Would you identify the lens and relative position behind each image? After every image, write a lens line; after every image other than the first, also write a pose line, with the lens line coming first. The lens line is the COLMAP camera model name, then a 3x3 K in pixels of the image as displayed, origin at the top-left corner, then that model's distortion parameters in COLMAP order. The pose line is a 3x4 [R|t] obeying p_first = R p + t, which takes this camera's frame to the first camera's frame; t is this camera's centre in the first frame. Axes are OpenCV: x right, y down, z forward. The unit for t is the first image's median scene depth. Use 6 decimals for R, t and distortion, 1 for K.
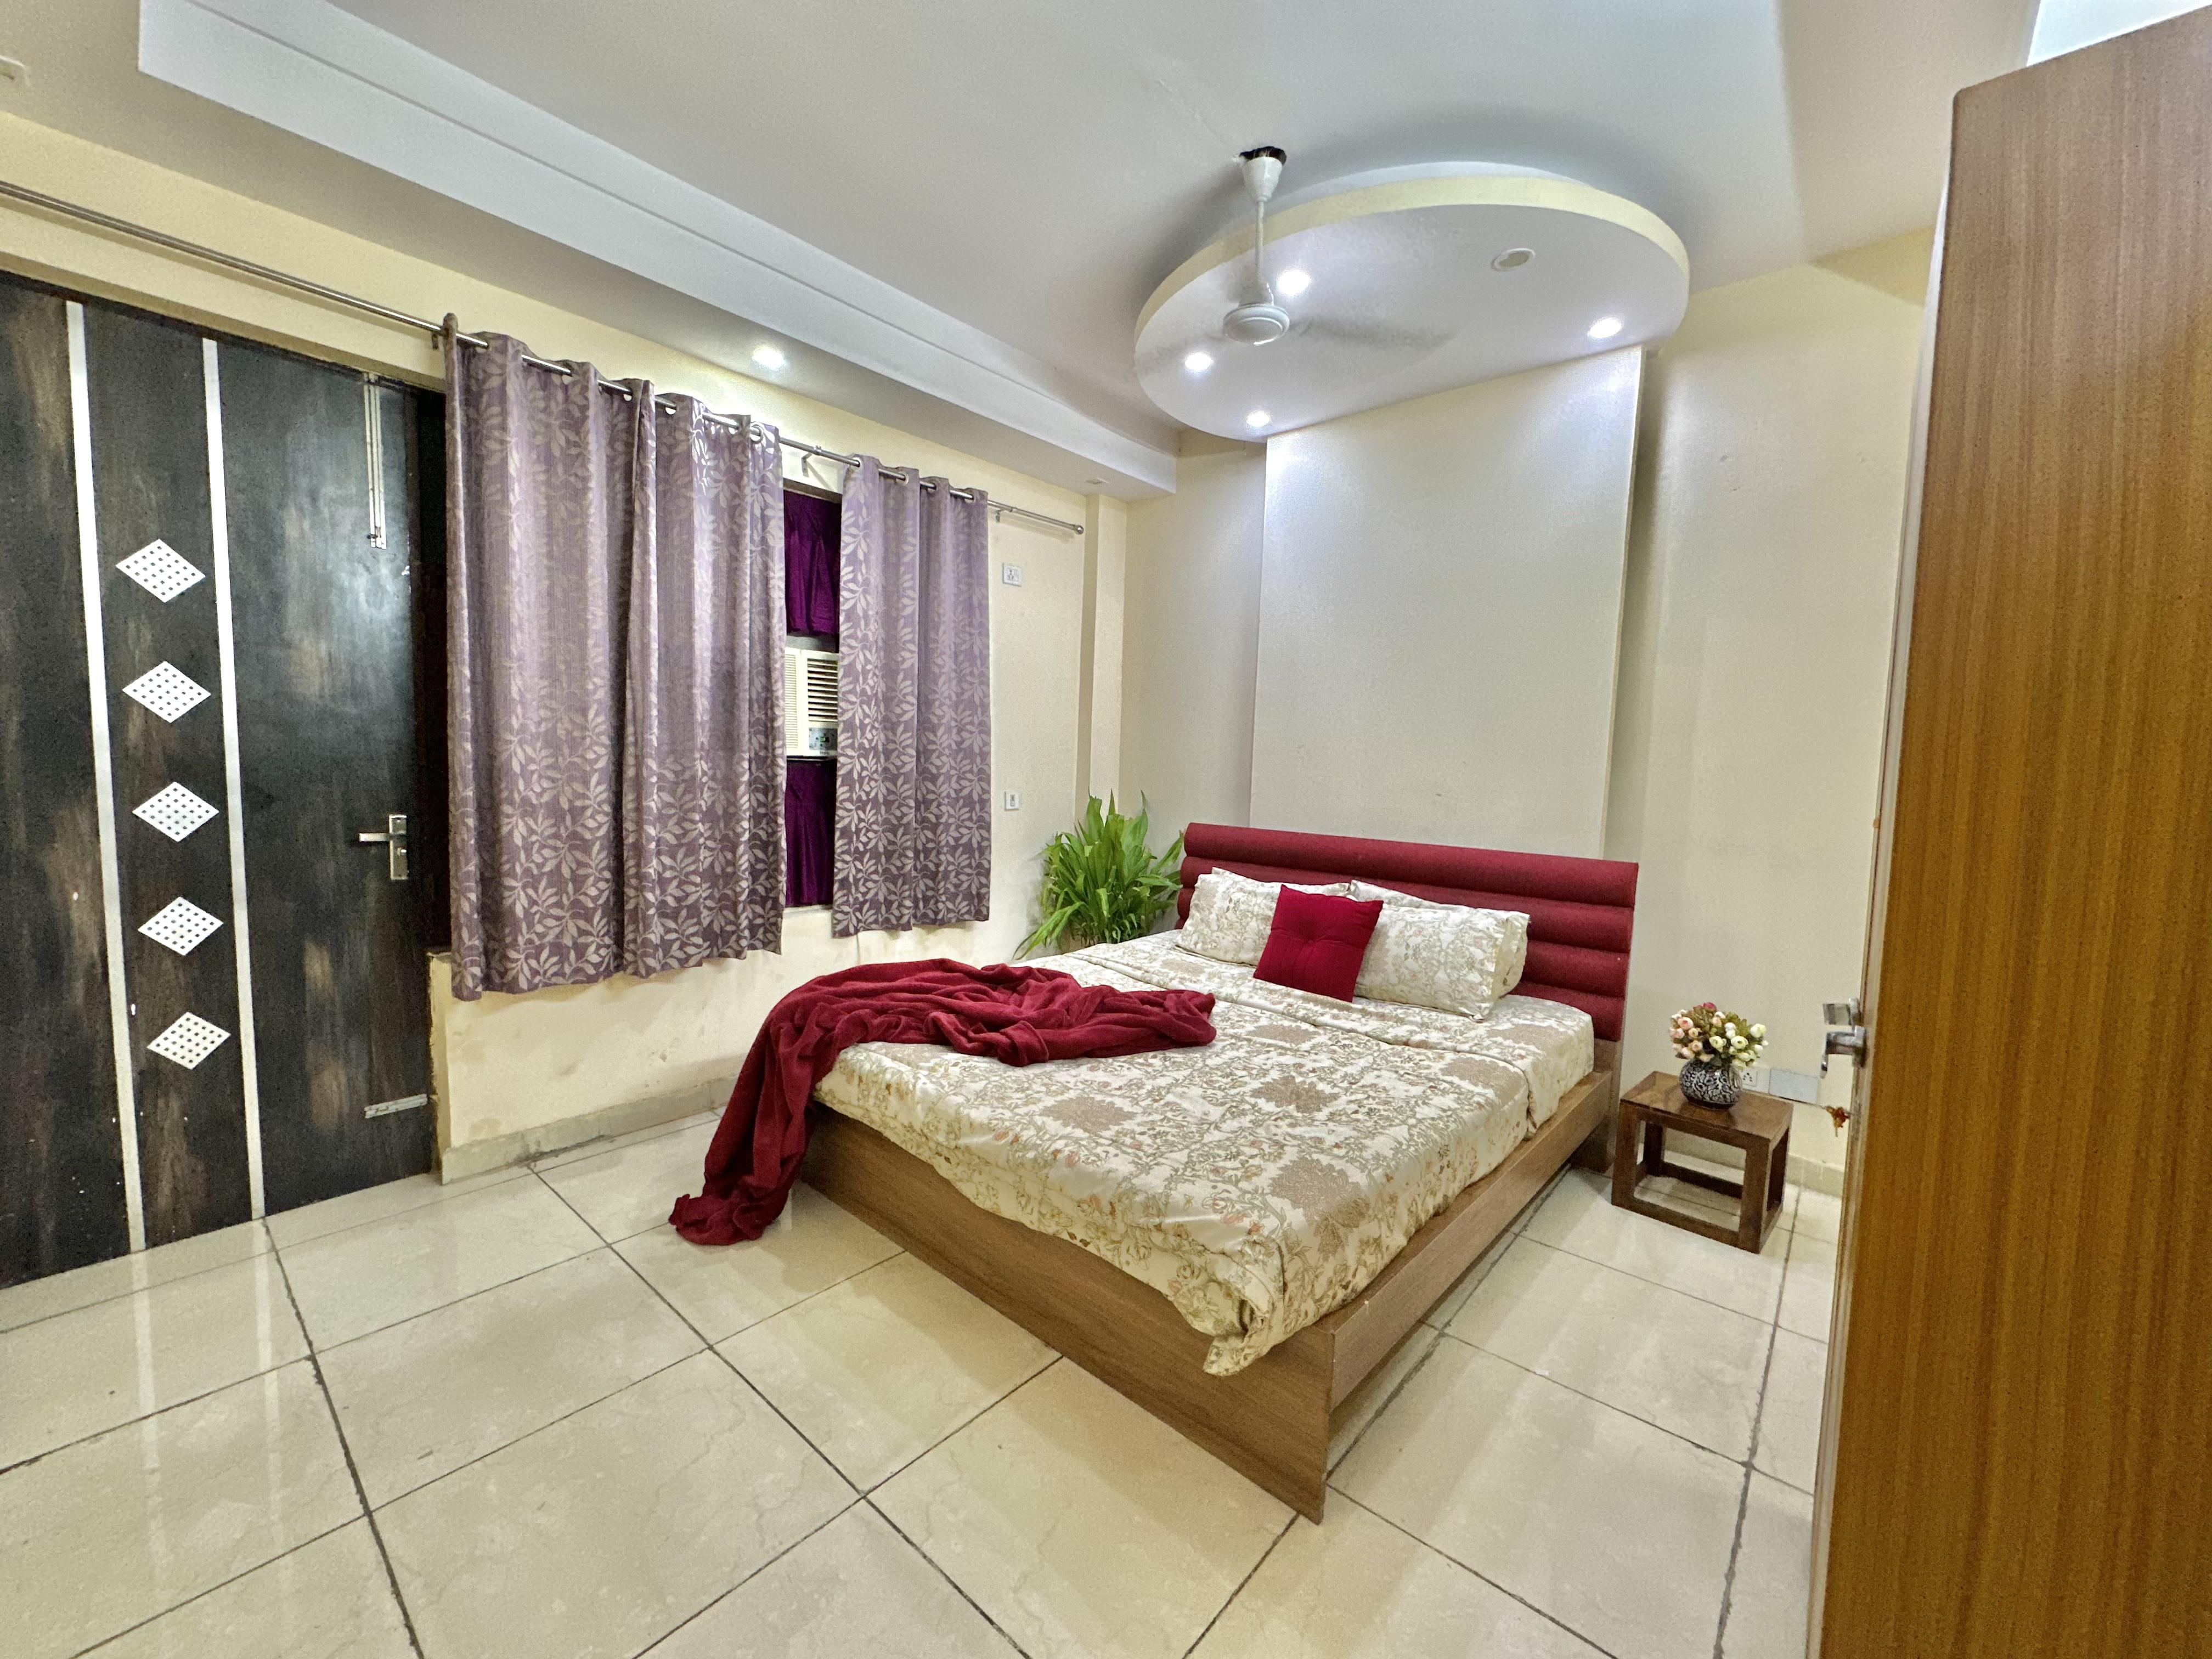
lens RADIAL K [[885.3, 0, 1105.9], [0, 885.3, 822.3], [0, 0, 1]] dist [-0.001066, 0.000361]
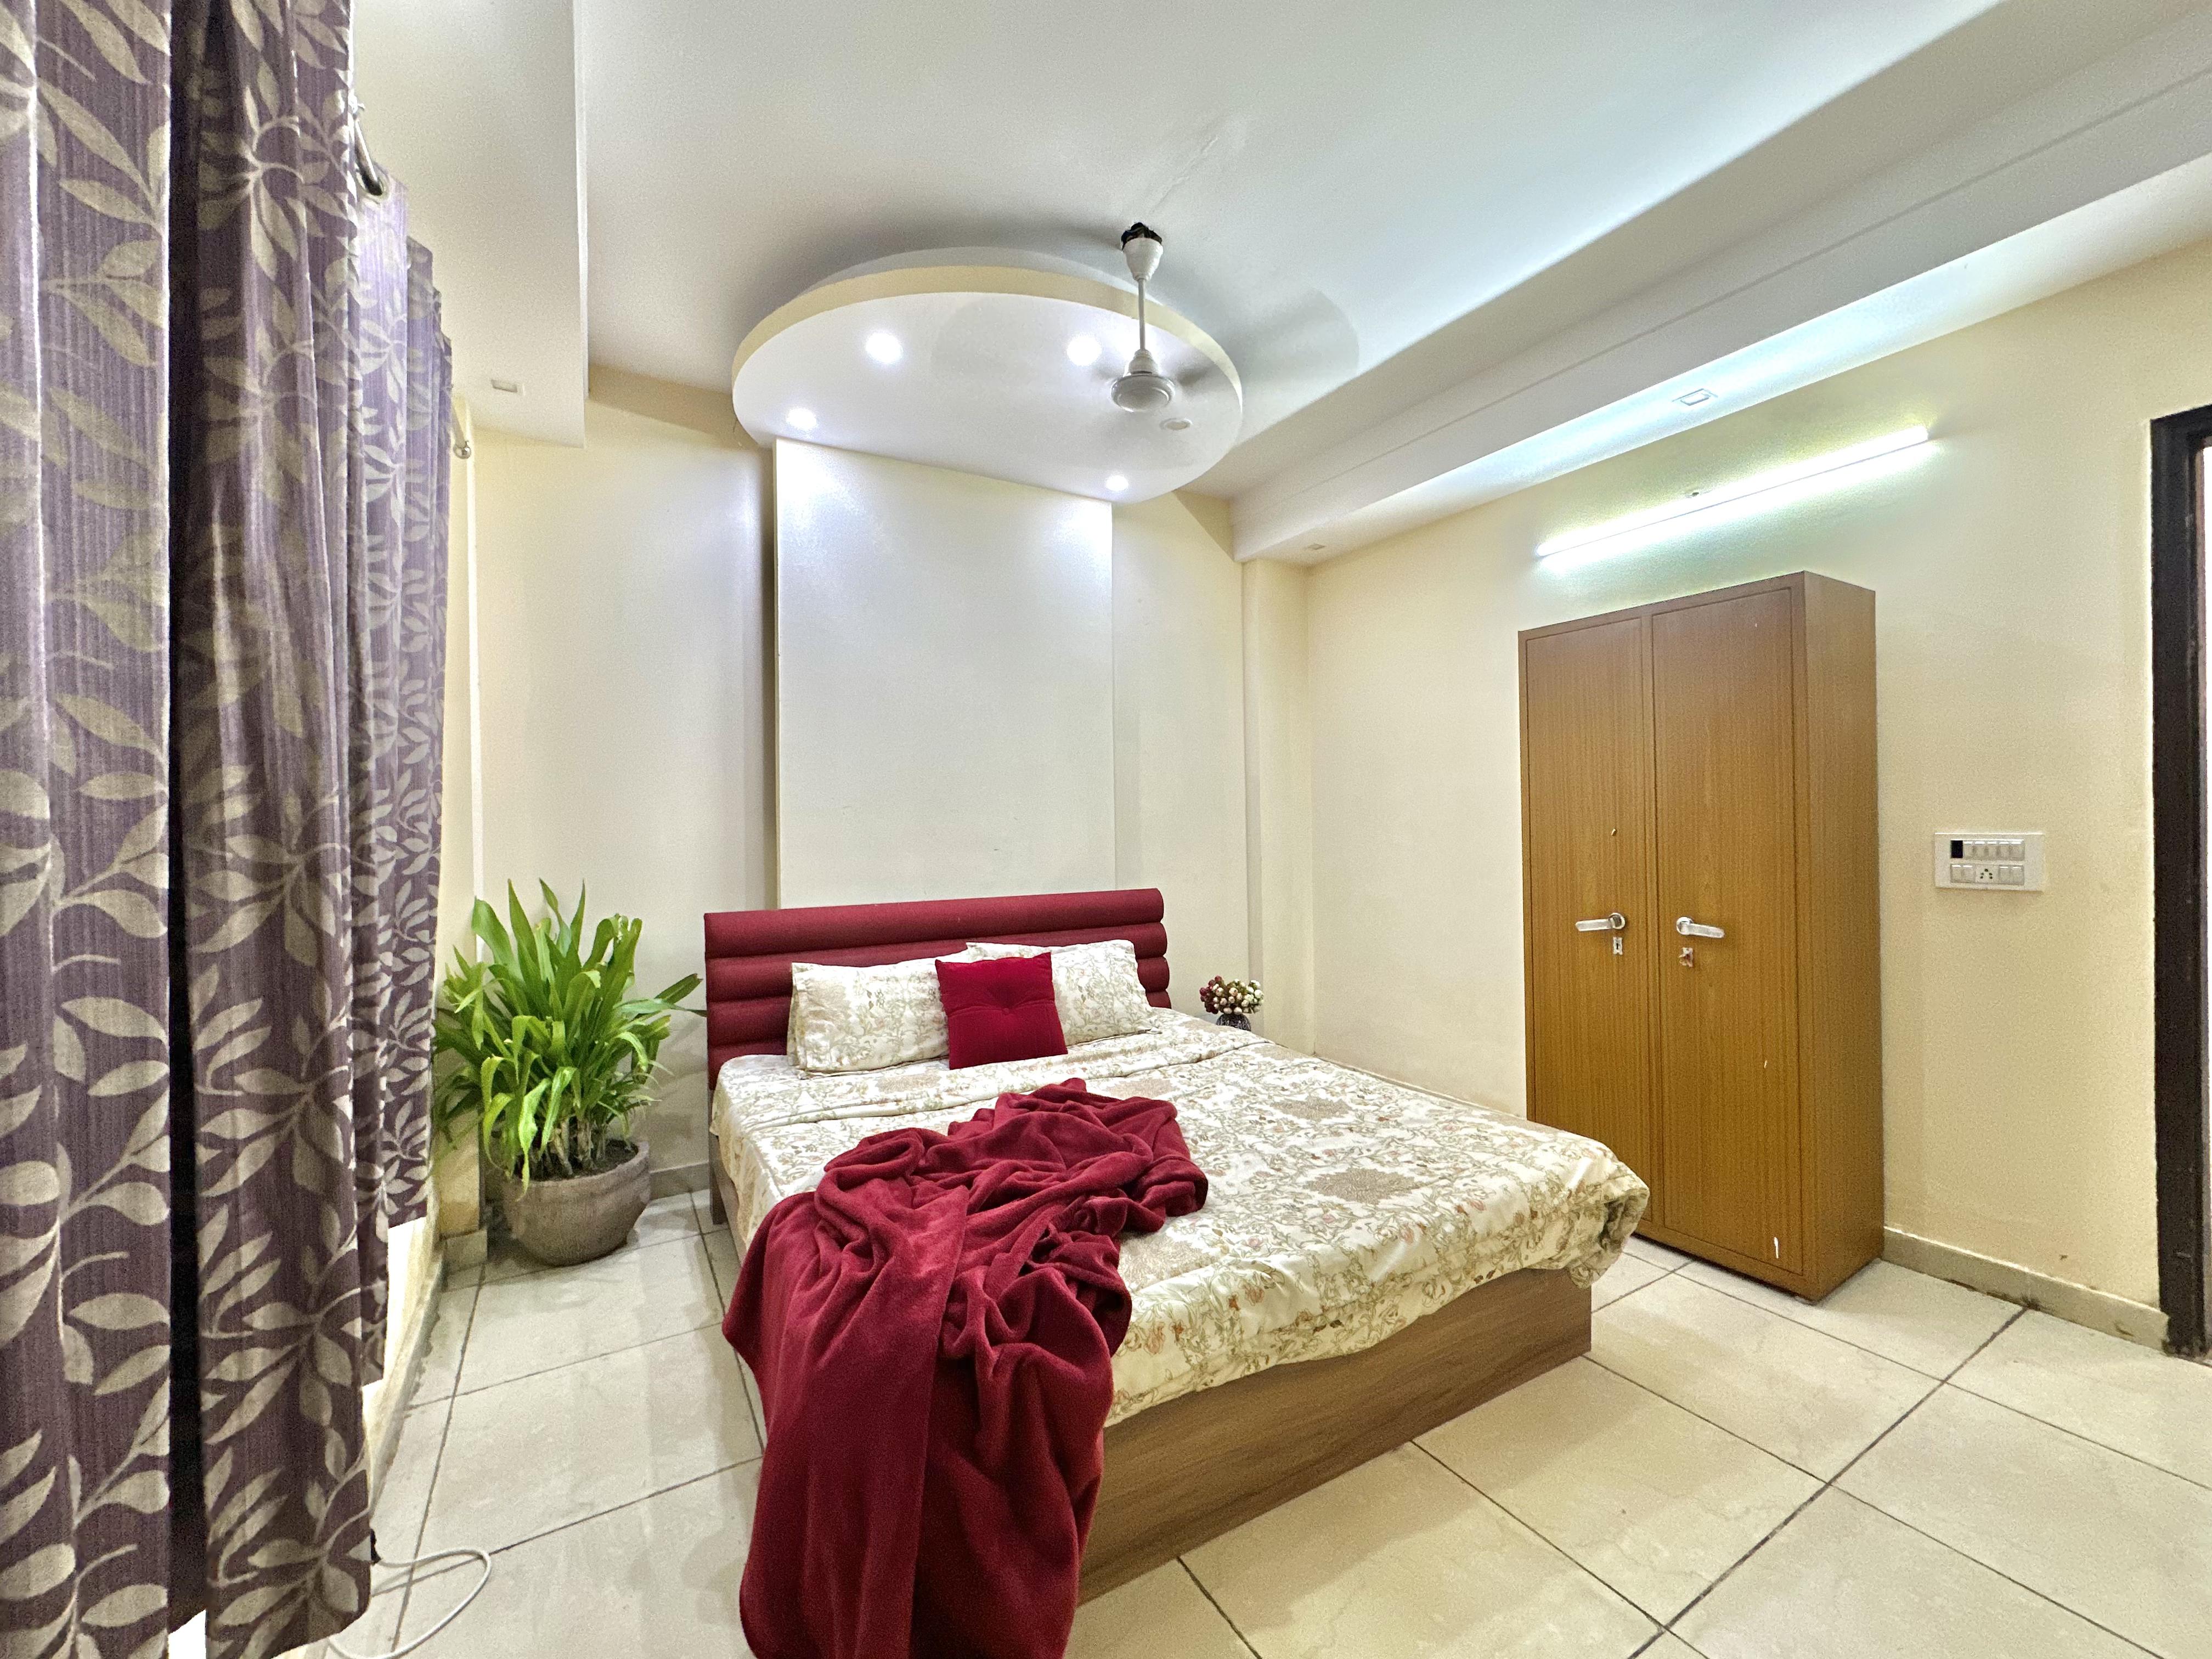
lens RADIAL K [[885.3, 0, 1105.9], [0, 885.3, 822.3], [0, 0, 1]] dist [-0.001066, 0.000361]
pose [[0.317223, -0.031765, 0.947819, -0.827119], [0.094225, 0.995549, 0.001829, -0.075298], [-0.943658, 0.088728, 0.318804, 0.755651]]
